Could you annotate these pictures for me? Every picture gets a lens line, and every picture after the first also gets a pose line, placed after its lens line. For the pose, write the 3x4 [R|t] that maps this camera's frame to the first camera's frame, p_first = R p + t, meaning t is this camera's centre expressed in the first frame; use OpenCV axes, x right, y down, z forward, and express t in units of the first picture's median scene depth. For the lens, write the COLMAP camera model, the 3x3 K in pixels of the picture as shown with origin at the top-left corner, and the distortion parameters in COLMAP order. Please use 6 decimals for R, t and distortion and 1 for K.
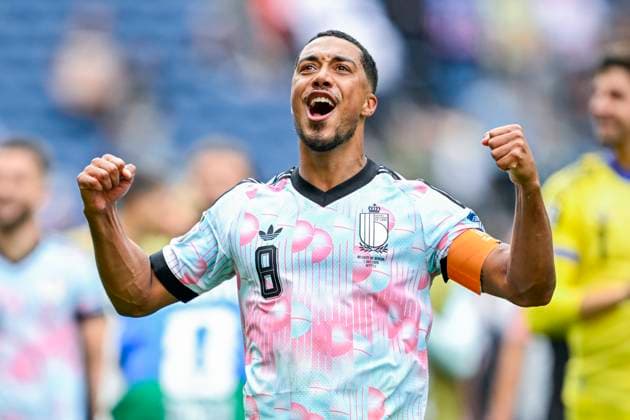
lens RADIAL K [[3473.0, 0, 314.8], [0, 3473.0, 210.4], [0, 0, 1]] dist [0.330201, 0.000000]
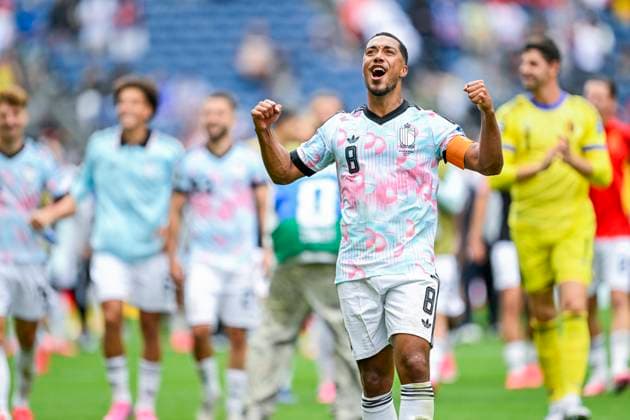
lens RADIAL K [[3473.0, 0, 315.5], [0, 3473.0, 208.4], [0, 0, 1]] dist [0.330201, 0.000000]
pose [[0.999545, -0.017564, -0.024512, 0.012632], [0.018241, 0.999450, 0.027696, -0.008750], [0.024012, -0.028131, 0.999316, -0.904496]]
